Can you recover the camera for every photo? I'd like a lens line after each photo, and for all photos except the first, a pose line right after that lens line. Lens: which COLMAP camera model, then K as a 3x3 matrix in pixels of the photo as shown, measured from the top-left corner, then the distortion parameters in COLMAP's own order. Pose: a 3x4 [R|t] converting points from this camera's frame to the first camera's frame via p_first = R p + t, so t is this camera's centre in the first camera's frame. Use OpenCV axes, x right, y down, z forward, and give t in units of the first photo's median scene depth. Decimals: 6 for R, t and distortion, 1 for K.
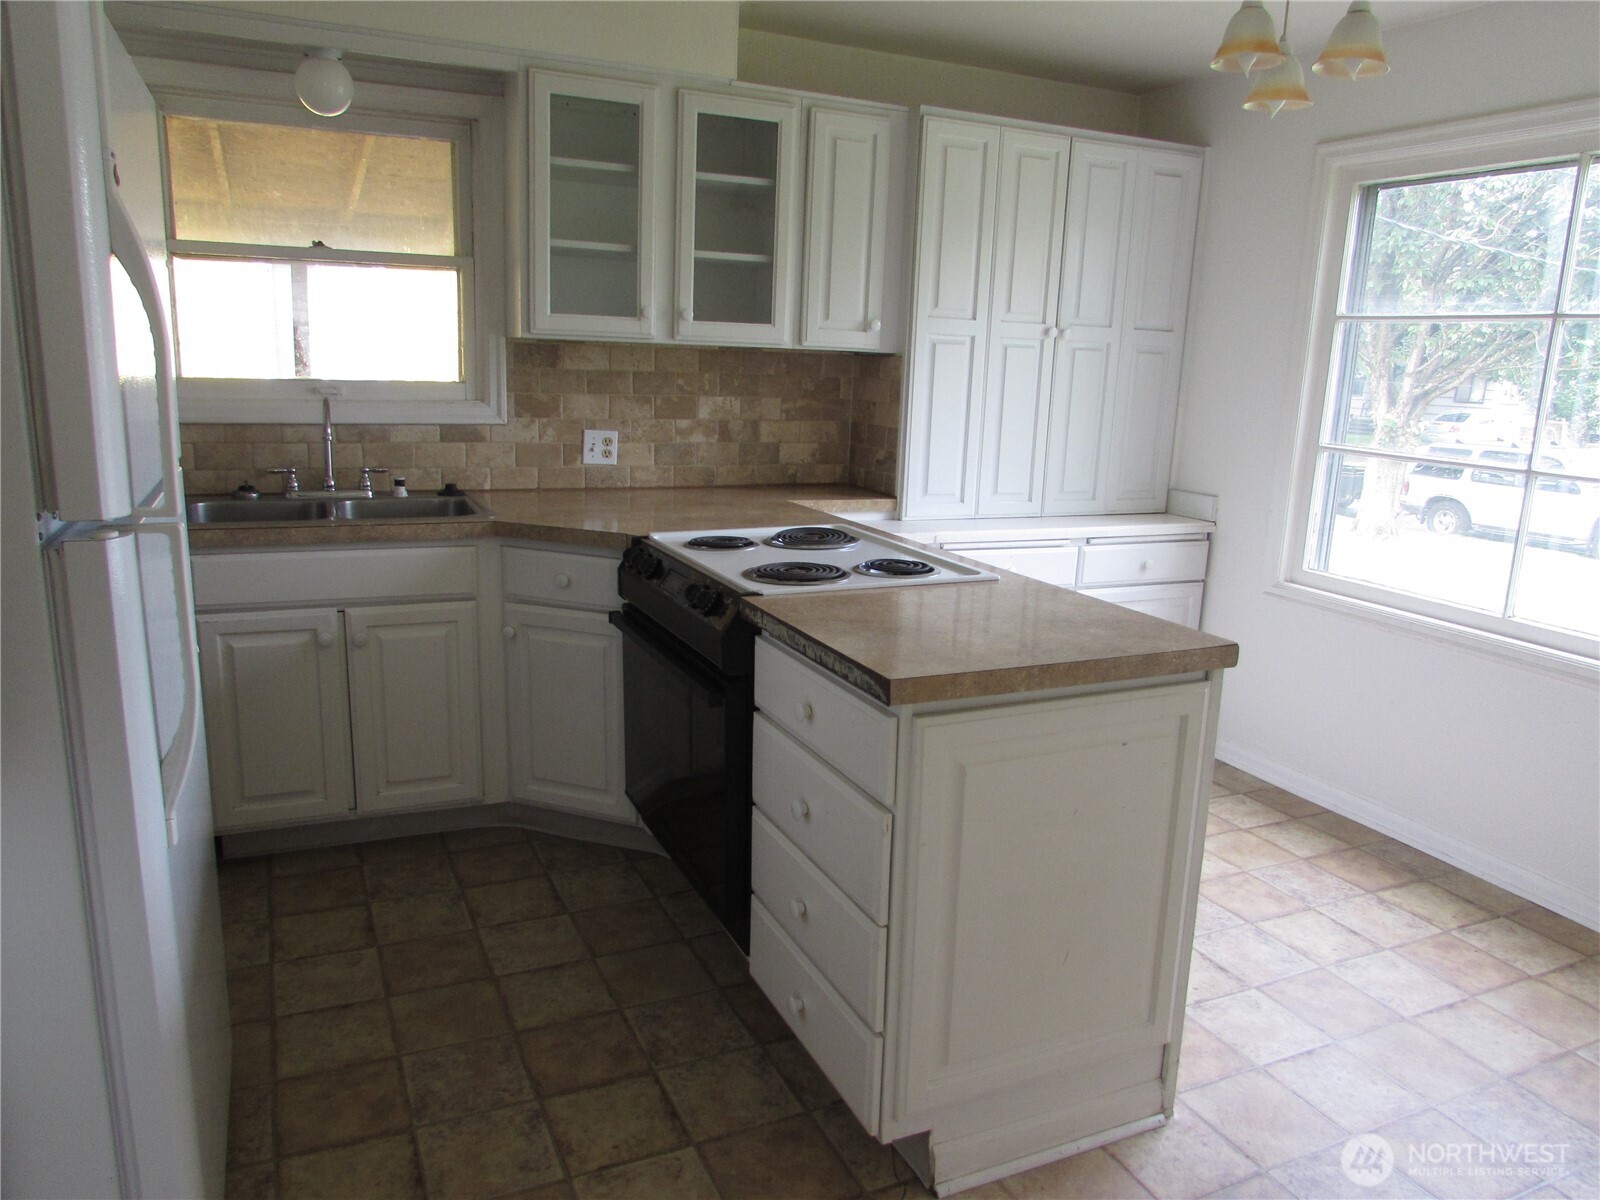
lens RADIAL K [[1128.1, 0, 800.0], [0, 1128.1, 600.0], [0, 0, 1]] dist [-0.023721, 0.007151]
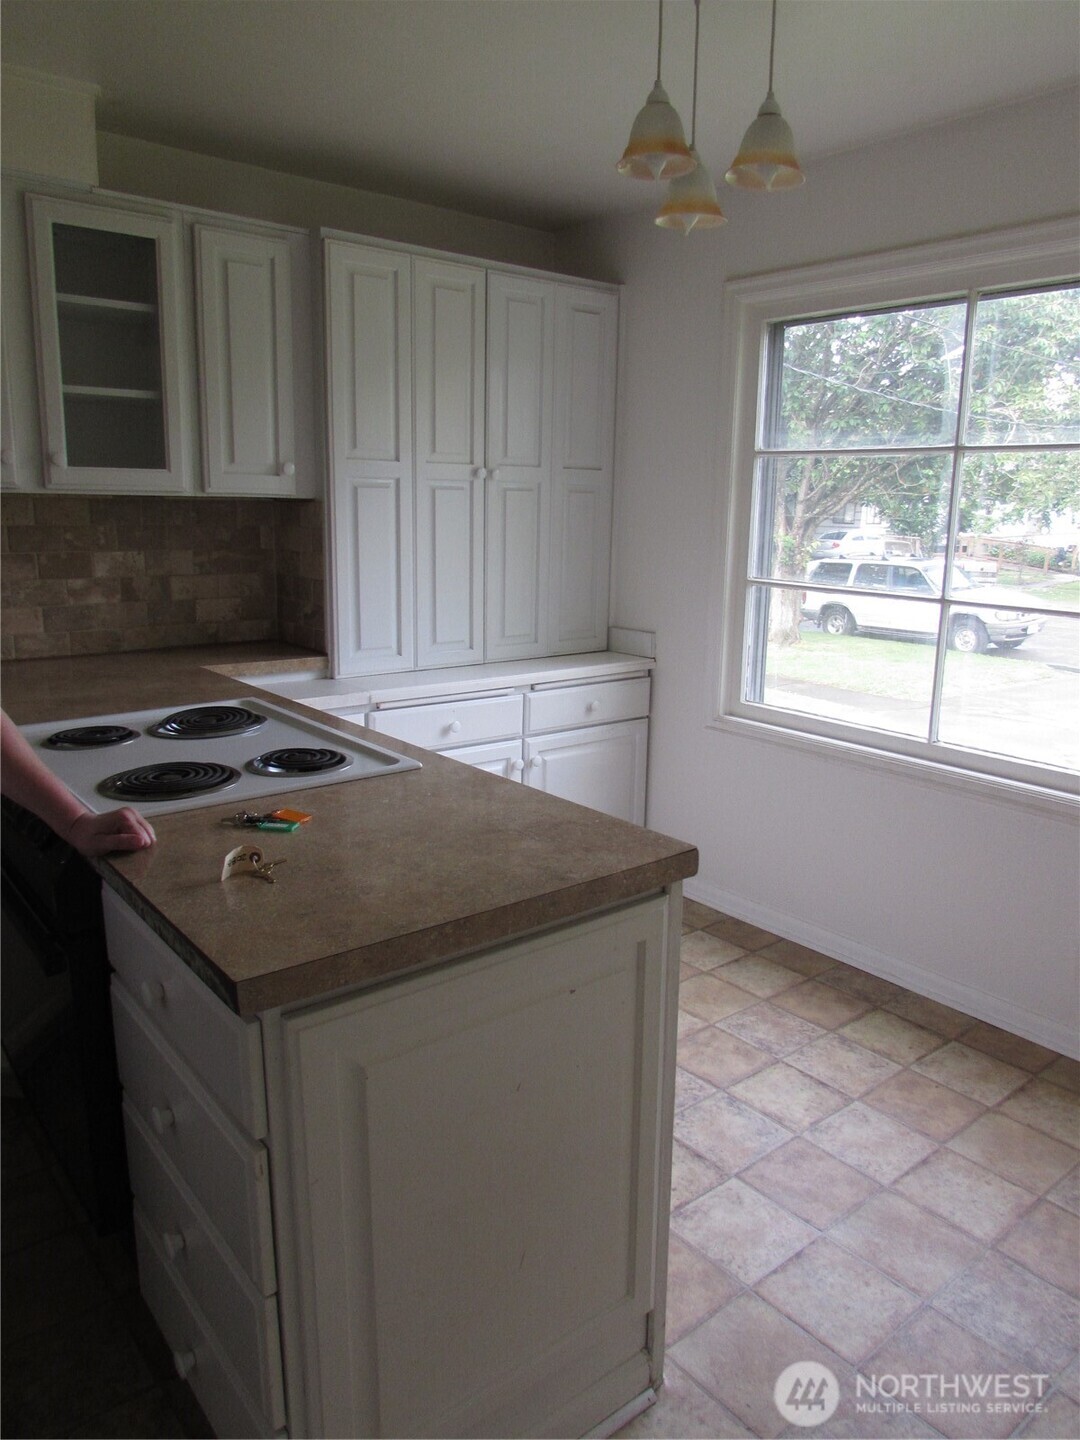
lens RADIAL K [[1042.4, 0, 540.0], [0, 1042.4, 720.0], [0, 0, 1]] dist [-0.004881, -0.000692]
pose [[0.968429, -0.071911, 0.238694, 0.050985], [0.072097, 0.997366, 0.007965, -0.034590], [-0.238638, 0.009495, 0.971062, 0.141514]]
